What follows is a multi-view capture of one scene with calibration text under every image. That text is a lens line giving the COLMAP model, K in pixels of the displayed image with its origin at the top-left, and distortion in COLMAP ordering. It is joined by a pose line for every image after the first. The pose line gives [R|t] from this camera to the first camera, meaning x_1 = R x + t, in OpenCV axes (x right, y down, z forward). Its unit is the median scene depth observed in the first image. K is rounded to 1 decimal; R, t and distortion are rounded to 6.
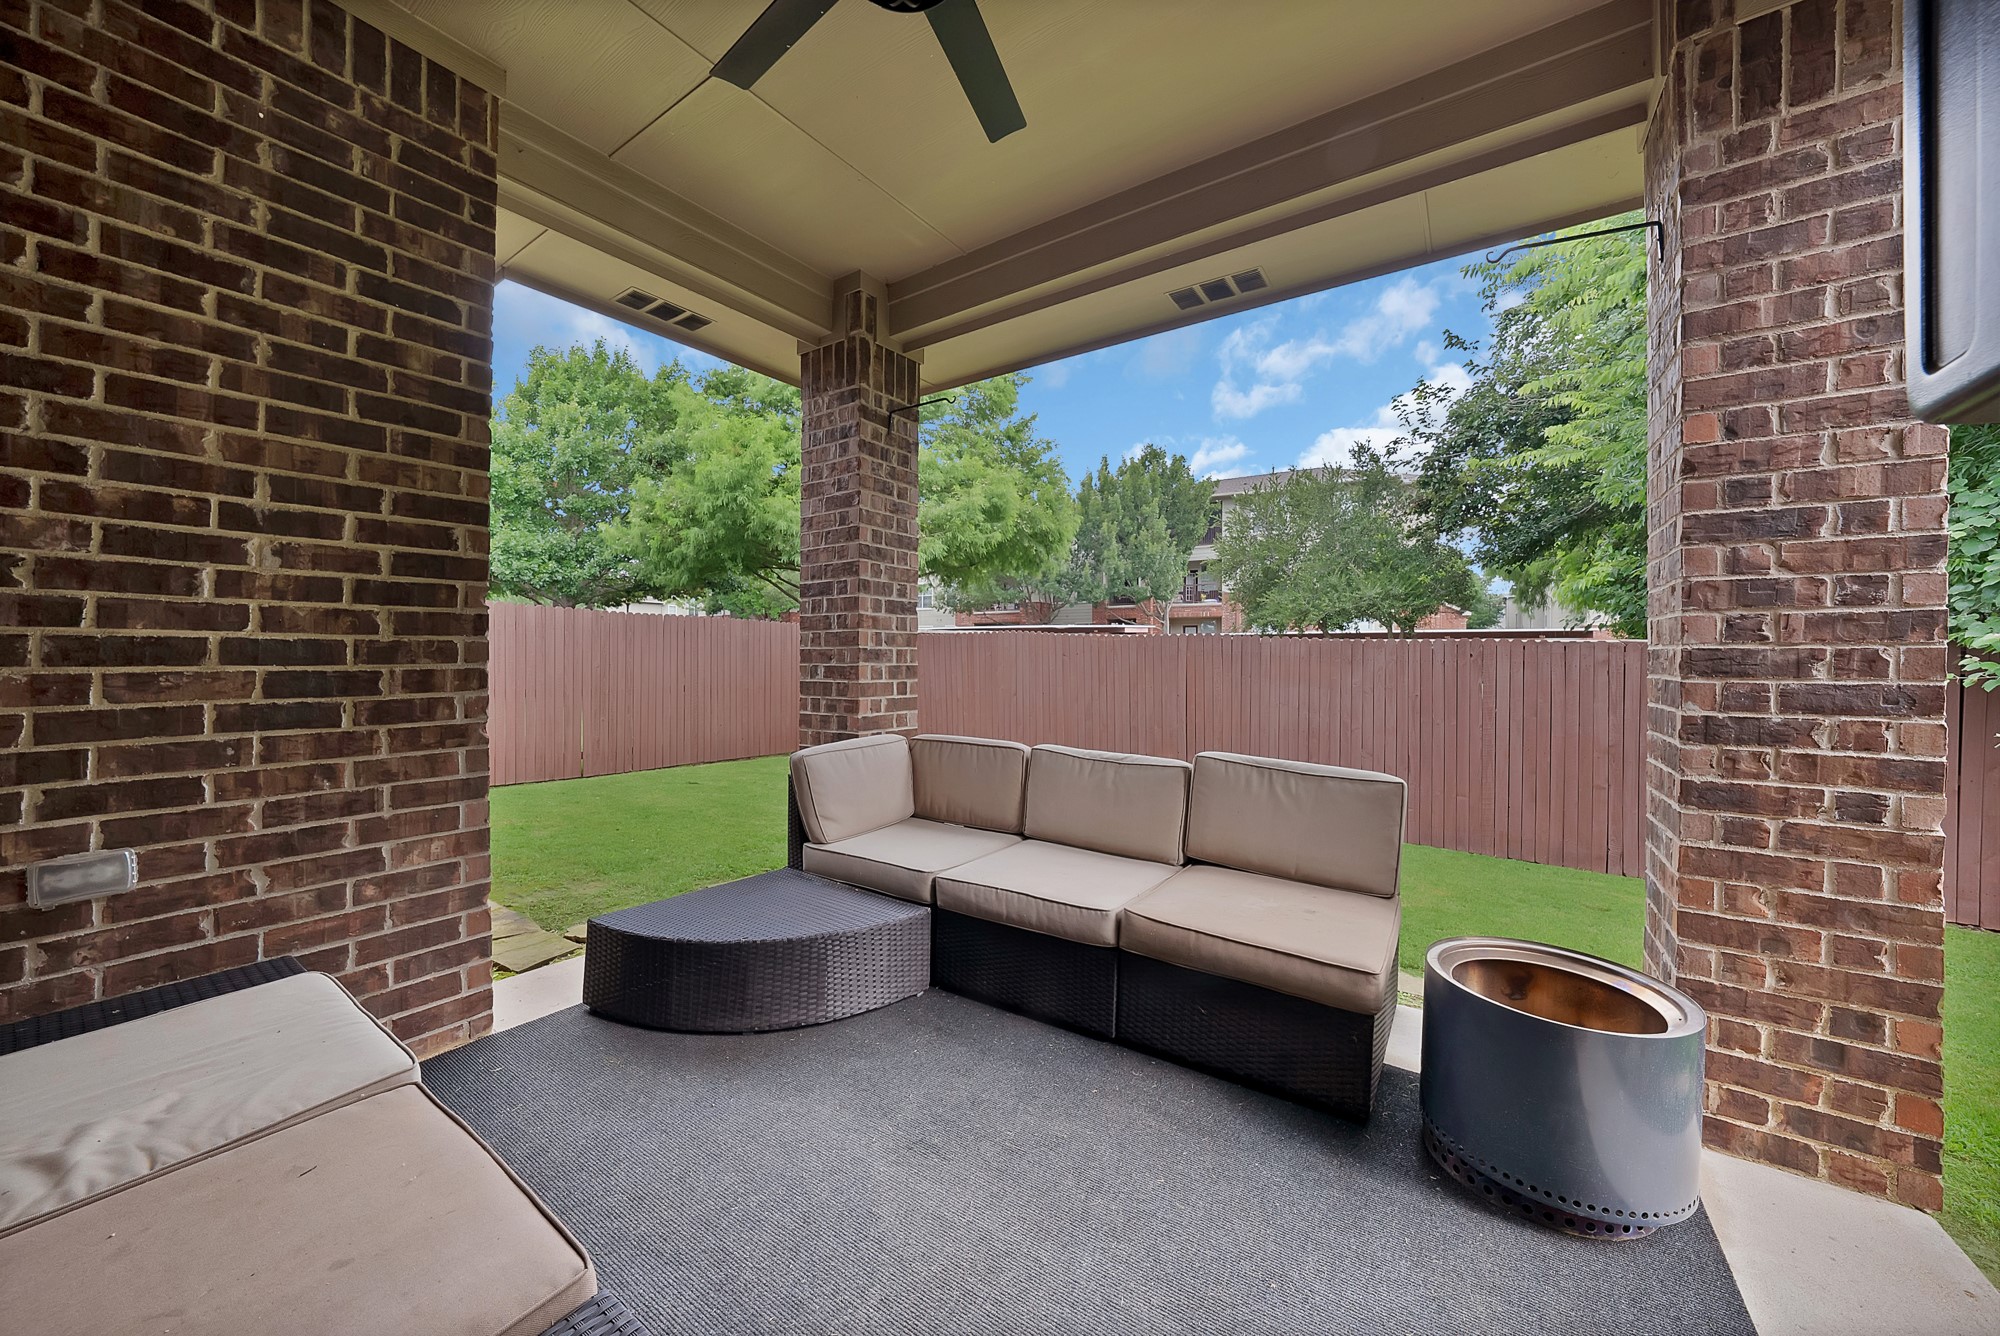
lens RADIAL K [[720.6, 0, 997.6], [0, 720.6, 663.9], [0, 0, 1]] dist [-0.028814, 0.005433]
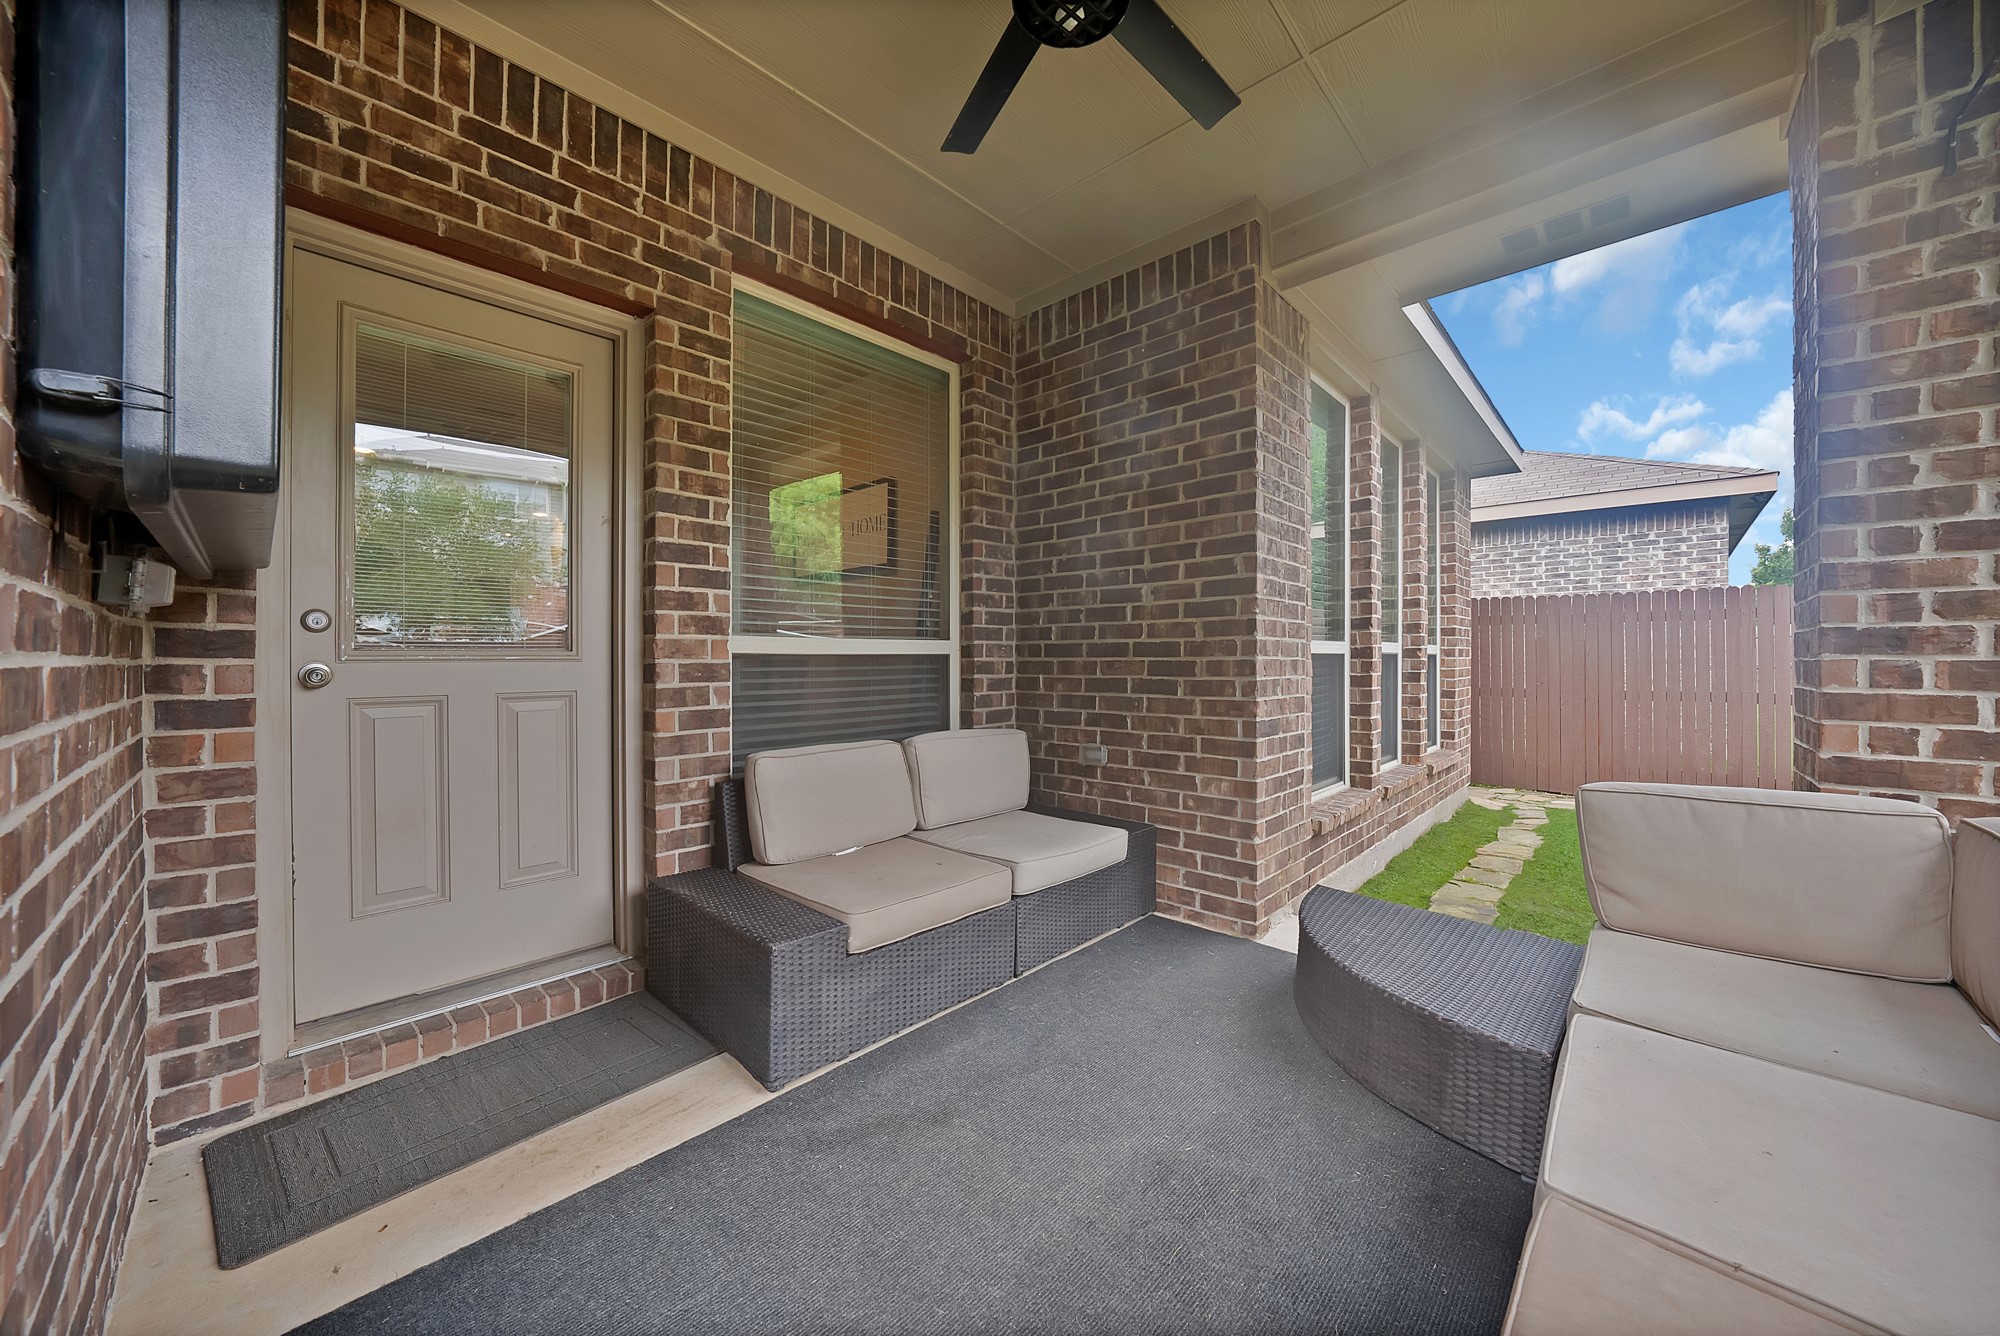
lens RADIAL K [[720.6, 0, 996.5], [0, 720.6, 665.6], [0, 0, 1]] dist [-0.028814, 0.005433]
pose [[-0.159682, 0.004722, -0.987157, 0.773148], [-0.008092, 0.999949, 0.006092, 0.014759], [0.987135, 0.008961, -0.159635, 0.868865]]
